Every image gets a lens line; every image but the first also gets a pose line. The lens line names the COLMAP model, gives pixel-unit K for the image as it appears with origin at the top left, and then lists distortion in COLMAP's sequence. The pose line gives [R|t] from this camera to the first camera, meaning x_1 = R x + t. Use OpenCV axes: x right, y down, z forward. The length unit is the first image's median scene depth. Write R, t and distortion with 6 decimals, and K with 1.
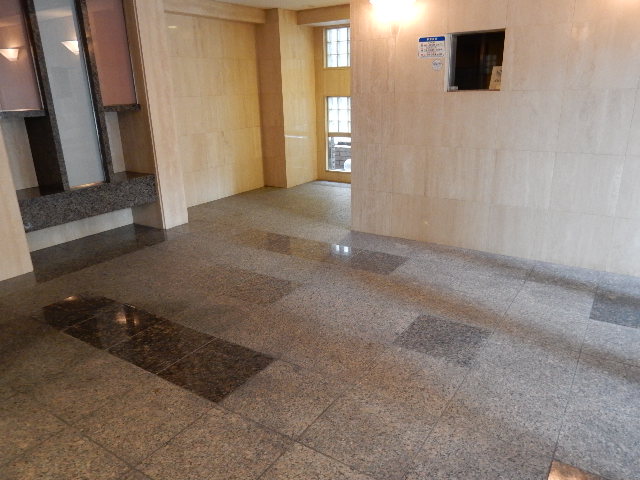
lens RADIAL K [[468.8, 0, 318.7], [0, 468.8, 242.0], [0, 0, 1]] dist [-0.004875, -0.002814]
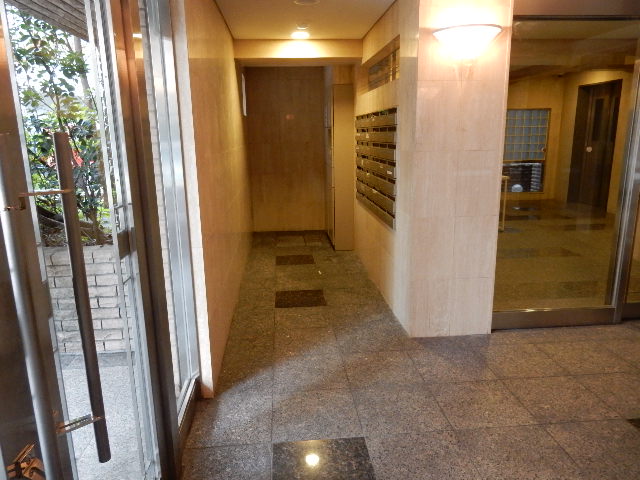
lens RADIAL K [[468.8, 0, 318.7], [0, 468.8, 242.0], [0, 0, 1]] dist [-0.004875, -0.002814]
pose [[-0.779724, 0.176548, -0.600718, 0.828927], [-0.165150, 0.867456, 0.469304, -0.366468], [0.603951, 0.465136, -0.647219, 0.964320]]
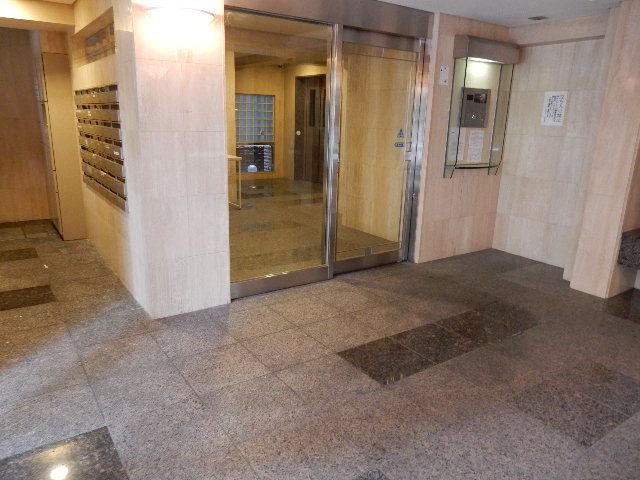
lens RADIAL K [[468.8, 0, 318.7], [0, 468.8, 242.0], [0, 0, 1]] dist [-0.004875, -0.002814]
pose [[-0.361993, 0.255590, -0.896457, 0.839105], [-0.313394, 0.872332, 0.375262, -0.386205], [0.877921, 0.416787, -0.235678, 1.020050]]
